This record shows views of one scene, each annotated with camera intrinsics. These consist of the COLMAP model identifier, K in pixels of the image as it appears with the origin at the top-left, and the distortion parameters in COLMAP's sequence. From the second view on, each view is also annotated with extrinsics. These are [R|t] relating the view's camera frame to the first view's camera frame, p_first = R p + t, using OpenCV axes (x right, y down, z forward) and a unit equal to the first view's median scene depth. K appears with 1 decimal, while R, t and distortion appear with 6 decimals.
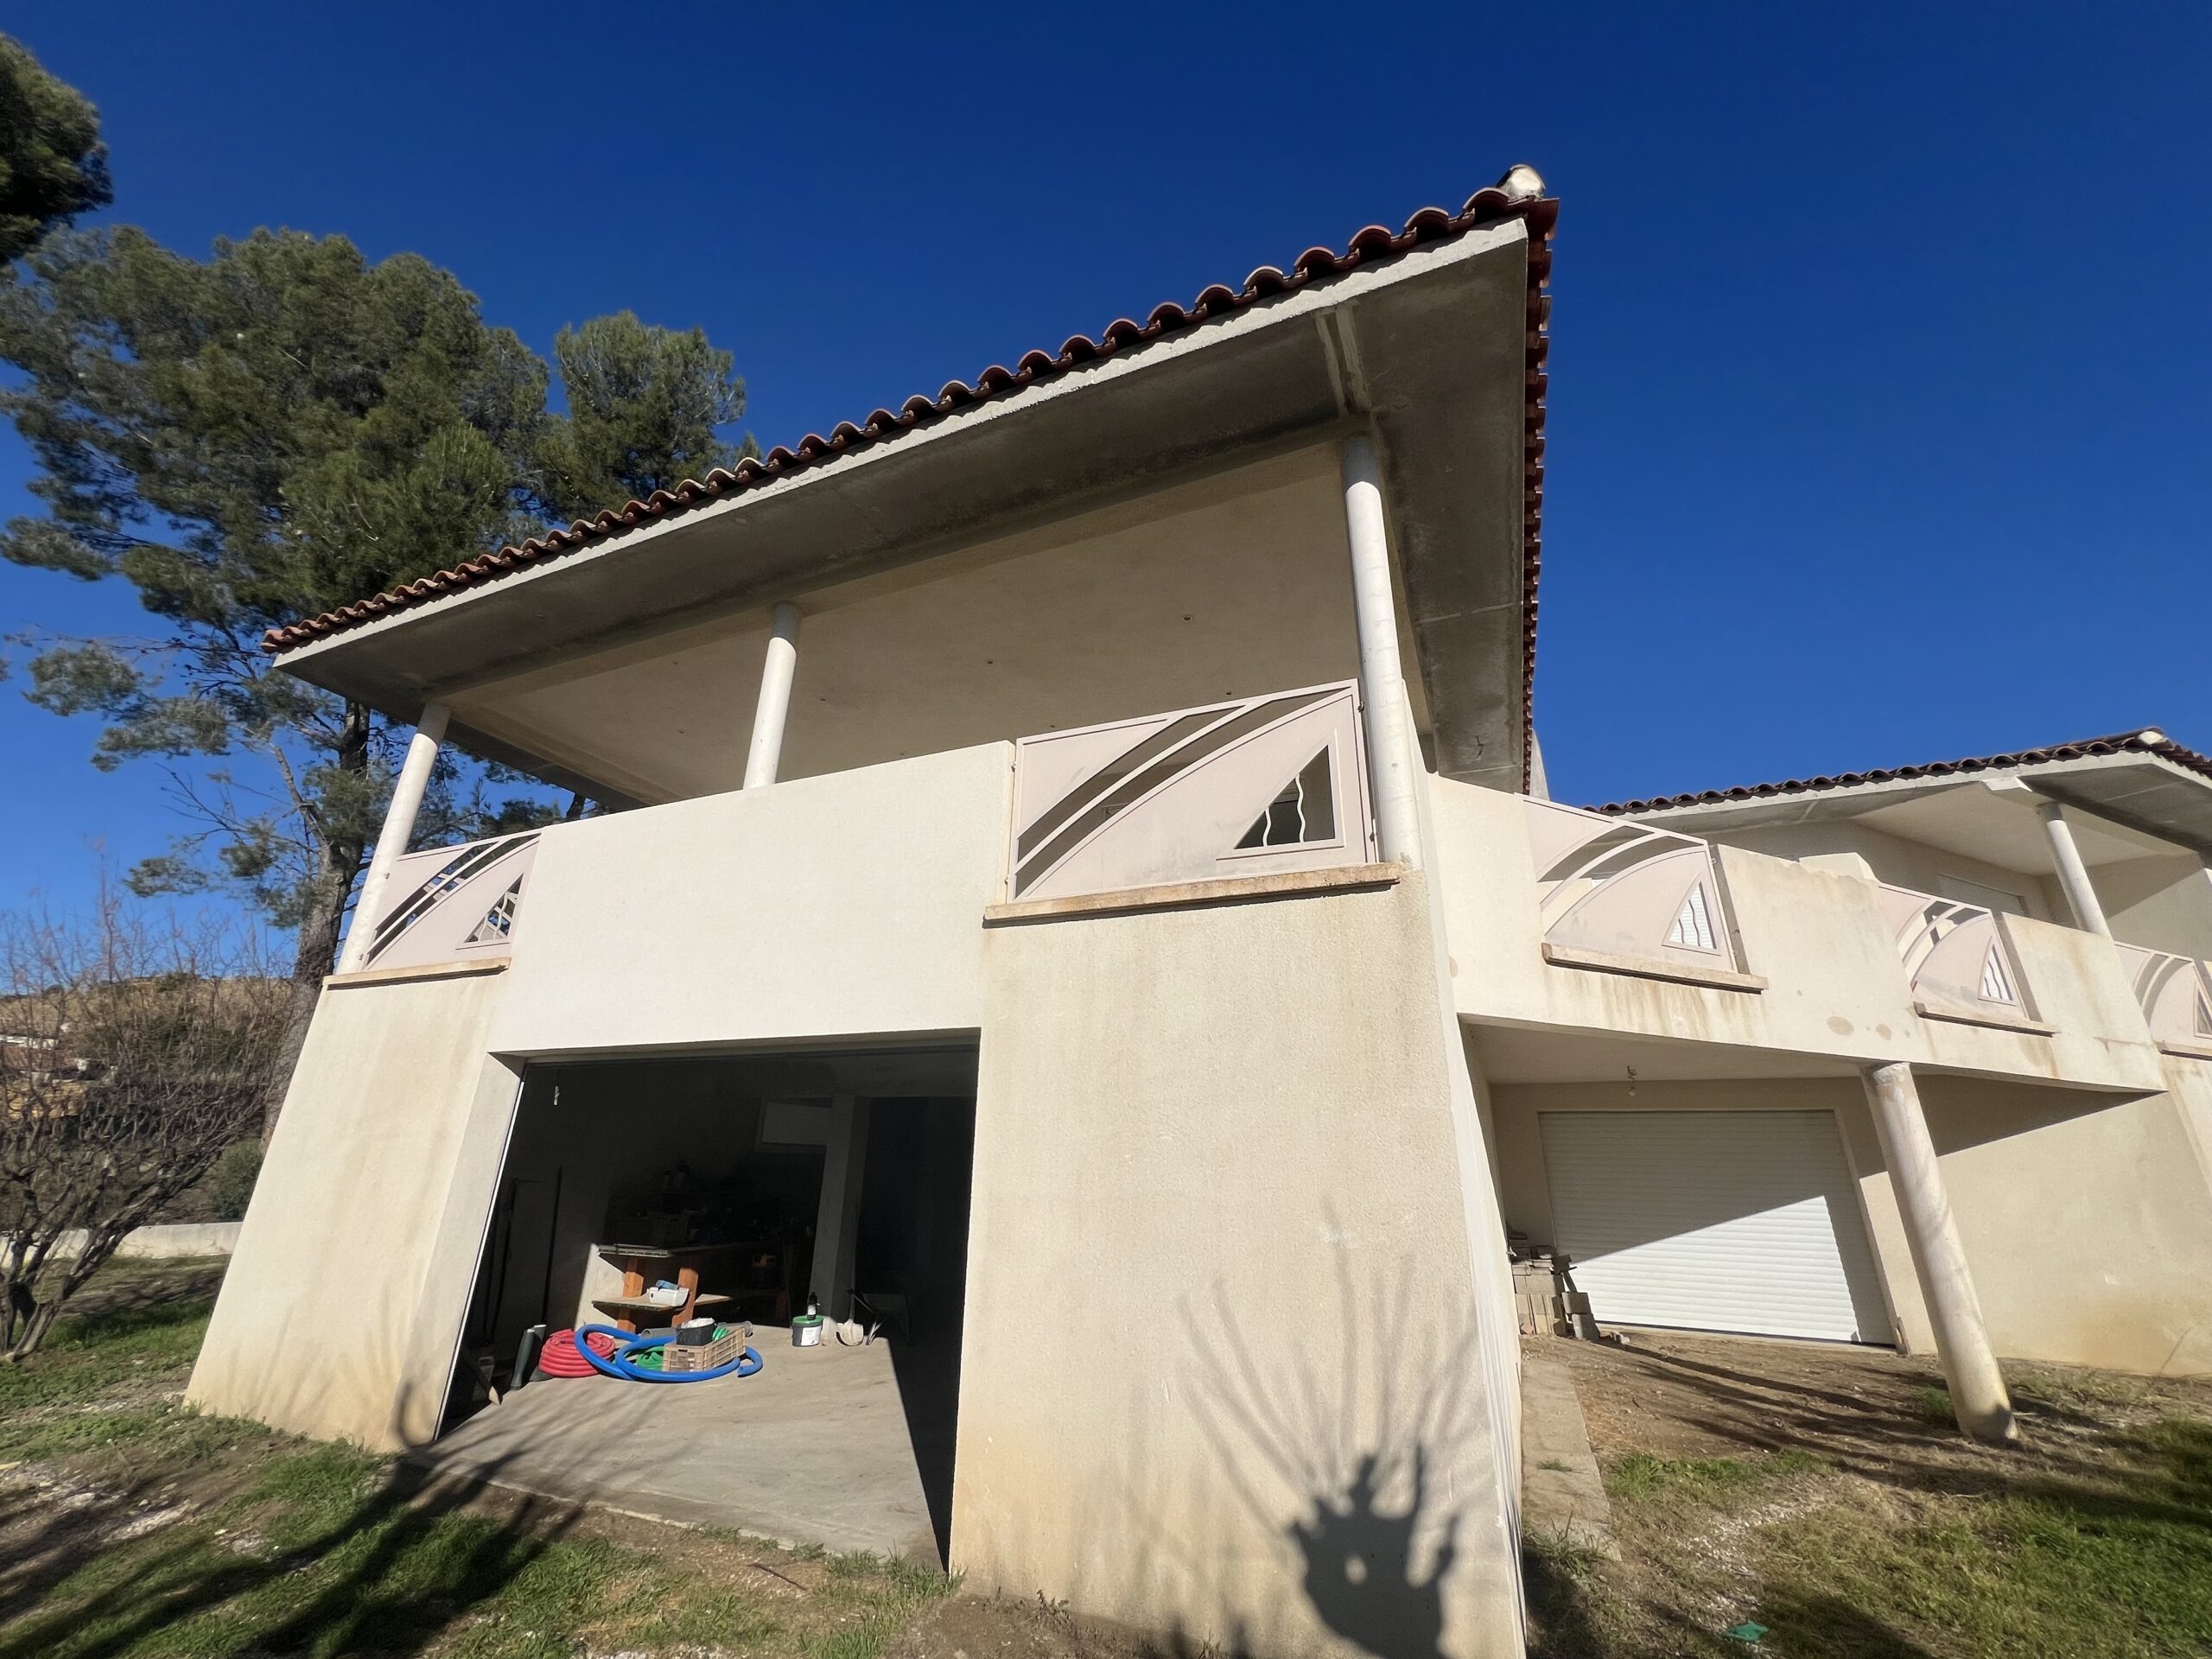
lens RADIAL K [[882.6, 0, 1097.1], [0, 882.6, 824.2], [0, 0, 1]] dist [-0.003208, 0.000739]
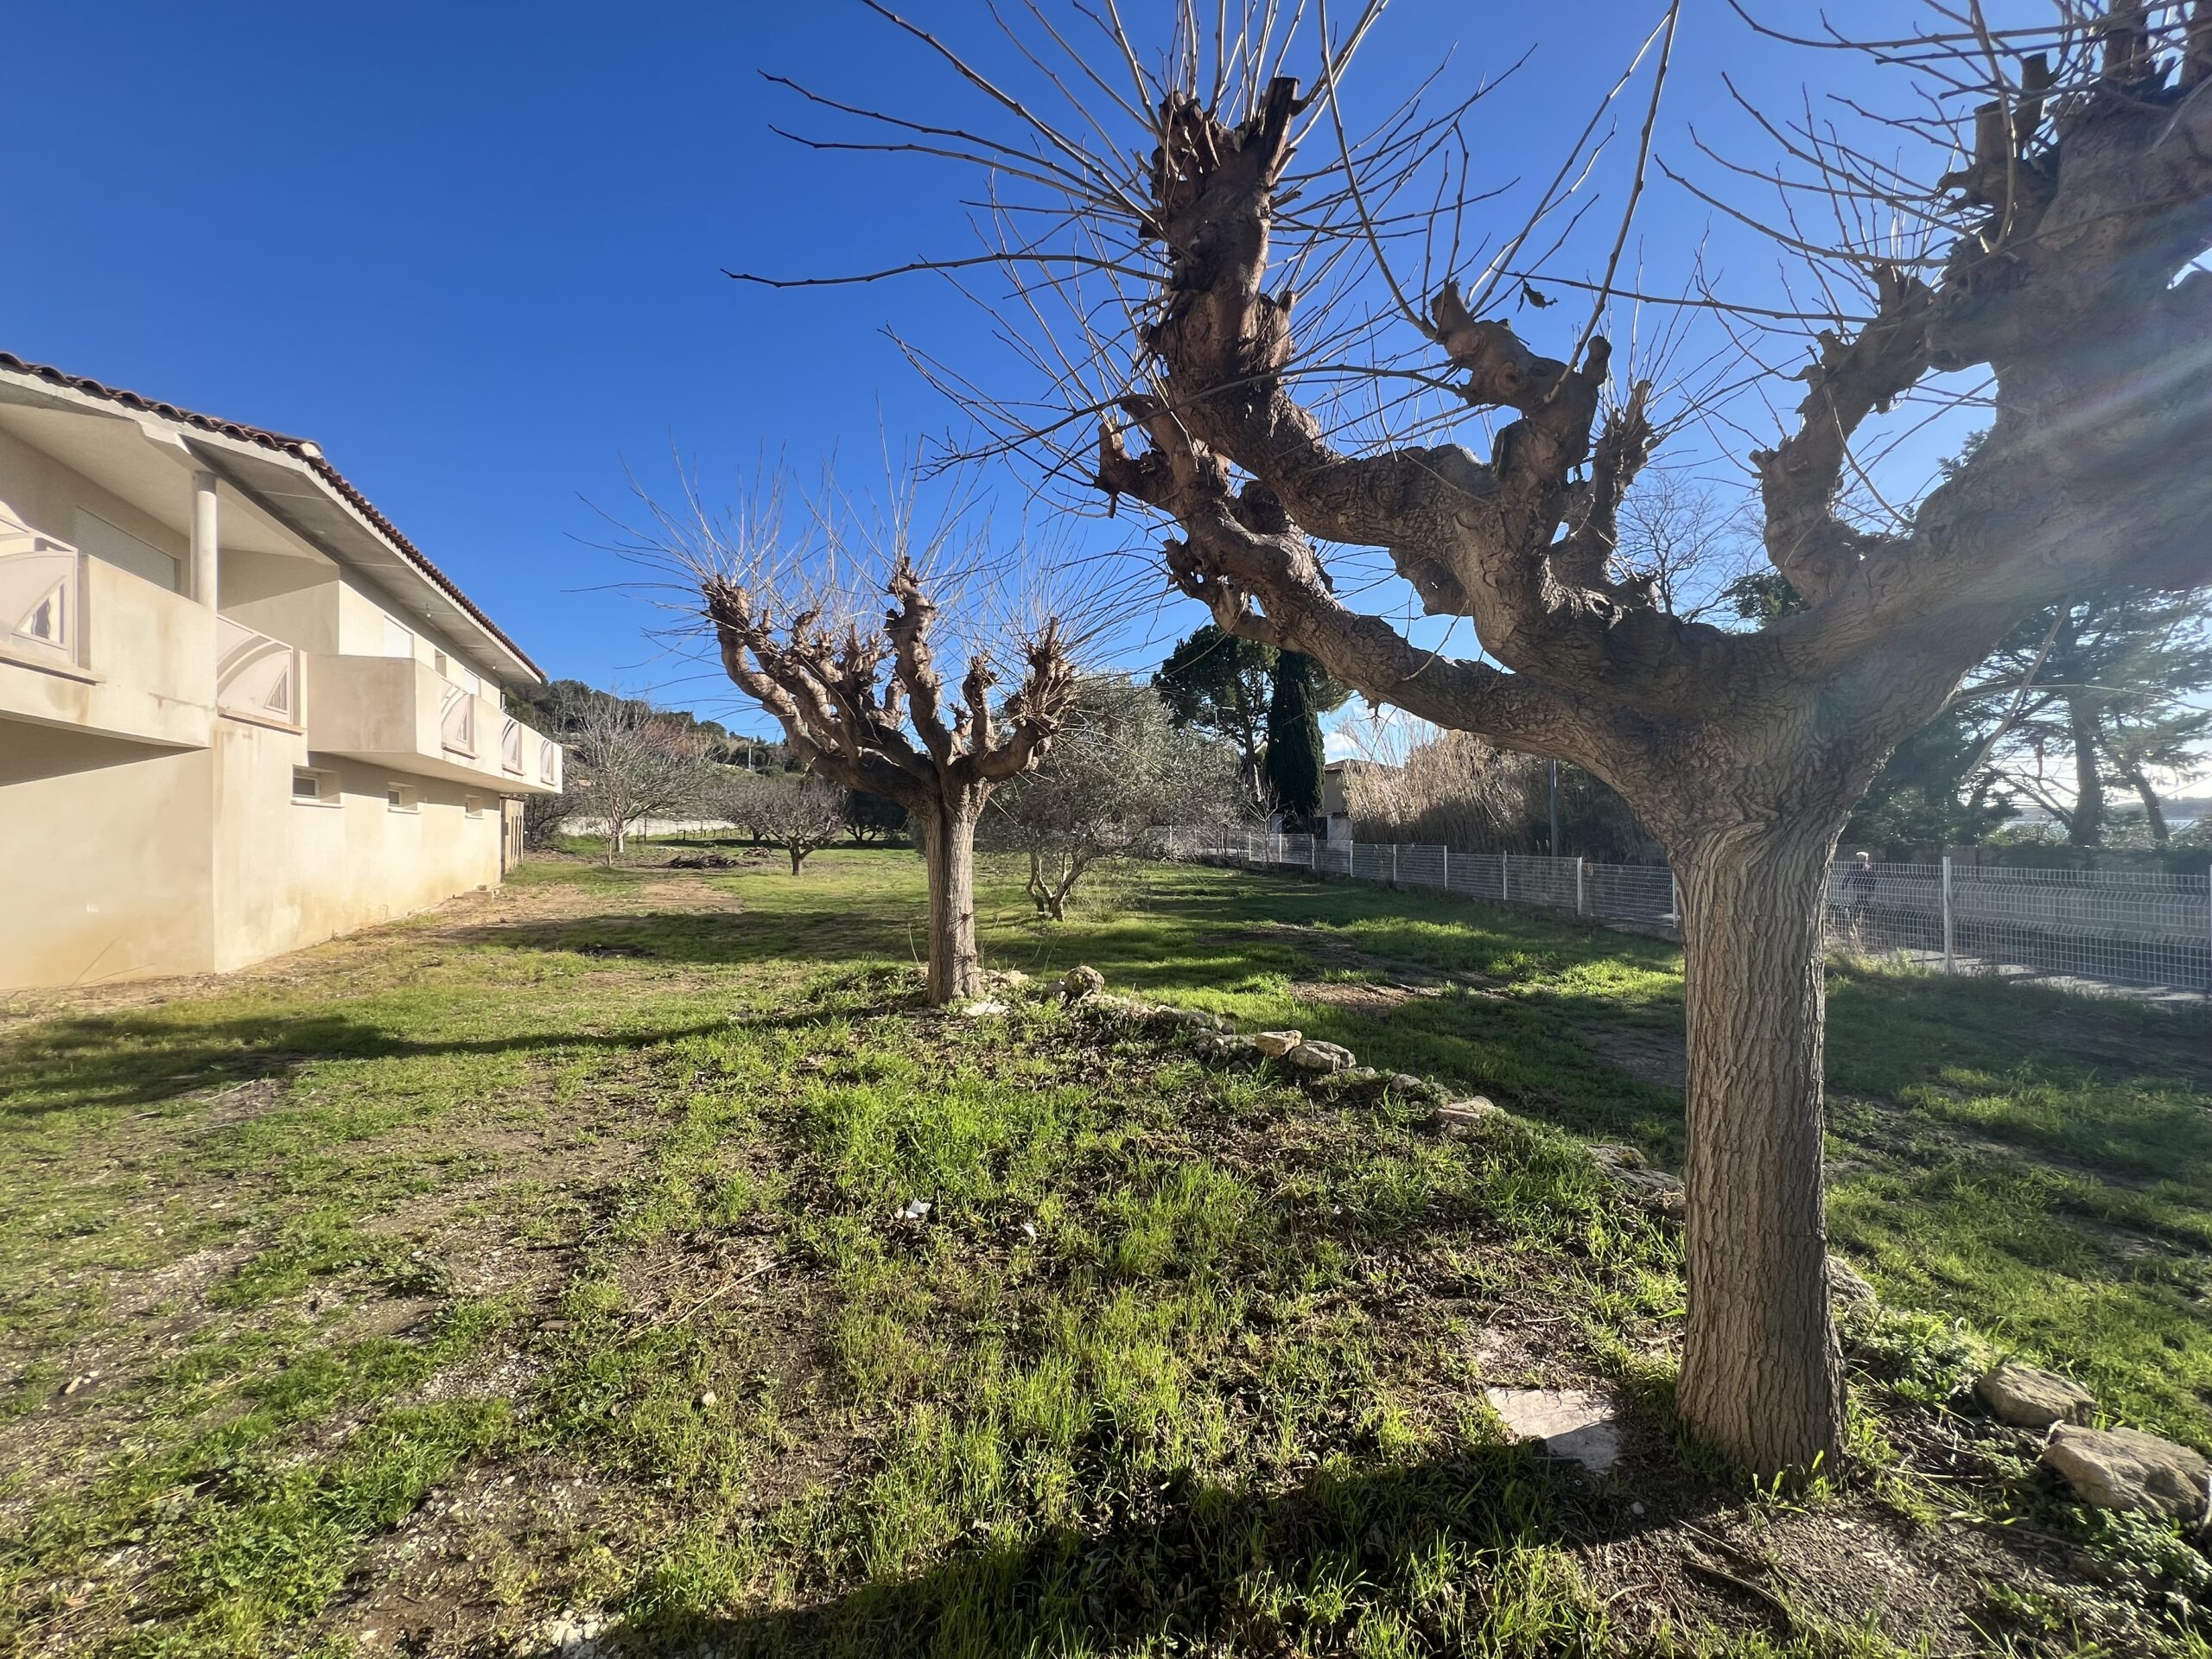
lens RADIAL K [[882.6, 0, 1102.6], [0, 882.6, 824.1], [0, 0, 1]] dist [-0.003208, 0.000739]
pose [[0.002142, -0.010795, 0.999939, 0.121940], [-0.347793, 0.937508, 0.010866, -0.024786], [-0.937569, -0.347796, -0.001746, -0.164862]]
